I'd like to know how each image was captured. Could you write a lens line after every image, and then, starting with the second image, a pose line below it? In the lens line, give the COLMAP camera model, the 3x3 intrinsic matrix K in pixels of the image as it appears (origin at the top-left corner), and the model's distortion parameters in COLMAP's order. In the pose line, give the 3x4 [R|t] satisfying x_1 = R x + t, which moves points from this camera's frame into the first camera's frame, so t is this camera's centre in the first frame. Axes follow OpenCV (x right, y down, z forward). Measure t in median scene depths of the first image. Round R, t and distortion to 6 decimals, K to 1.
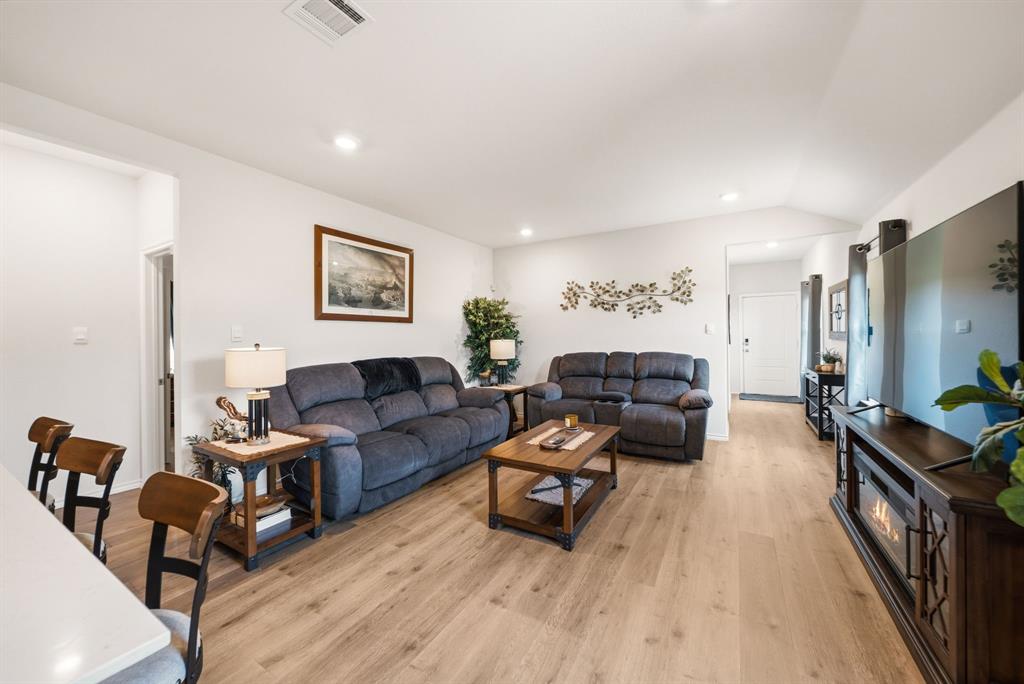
lens RADIAL K [[375.7, 0, 512.8], [0, 375.7, 333.1], [0, 0, 1]] dist [-0.001588, -0.000134]
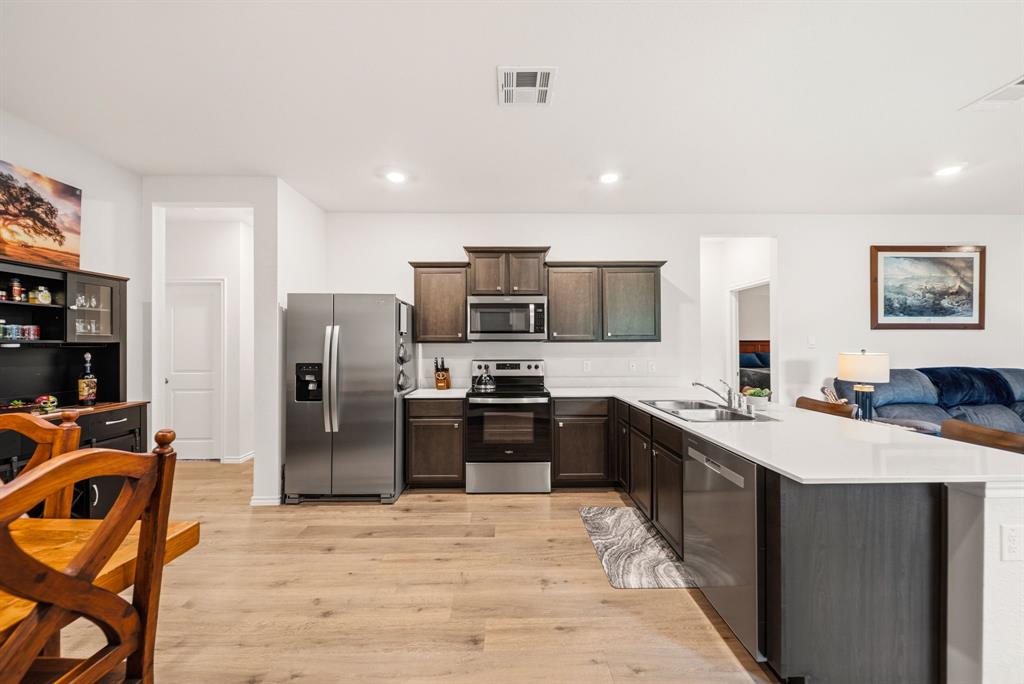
lens RADIAL K [[370.3, 0, 512.0], [0, 370.3, 342.0], [0, 0, 1]] dist [-0.000366, -0.000183]
pose [[0.524932, -0.000801, -0.851144, -0.124585], [0.003498, 0.999993, 0.001216, -0.002627], [0.851137, -0.003616, 0.524931, -0.446595]]
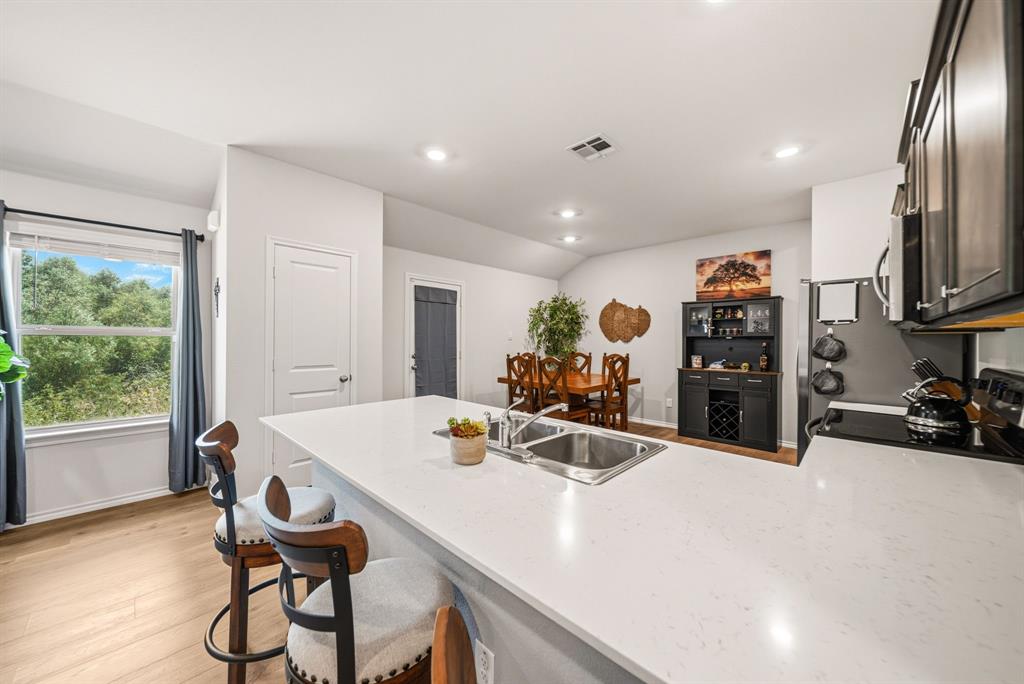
lens RADIAL K [[361.3, 0, 512.0], [0, 361.3, 342.0], [0, 0, 1]] dist [-0.000924, -0.000099]
pose [[-0.973791, 0.002251, 0.227435, -0.534325], [0.002131, 0.999997, -0.000773, 0.013495], [-0.227436, -0.000268, -0.973793, 0.493996]]
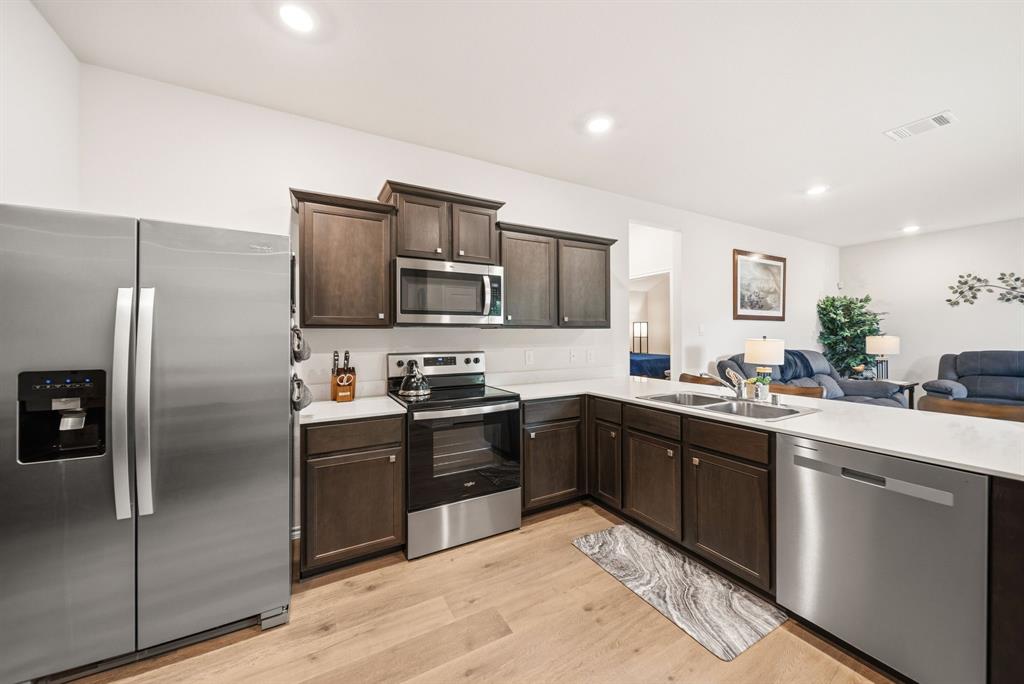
lens RADIAL K [[375.7, 0, 512.8], [0, 375.7, 333.1], [0, 0, 1]] dist [-0.001588, -0.000134]
pose [[0.866656, 0.004740, -0.498884, -0.470416], [-0.001198, 0.999972, 0.007420, 0.003411], [0.498905, -0.005833, 0.866637, -0.491311]]
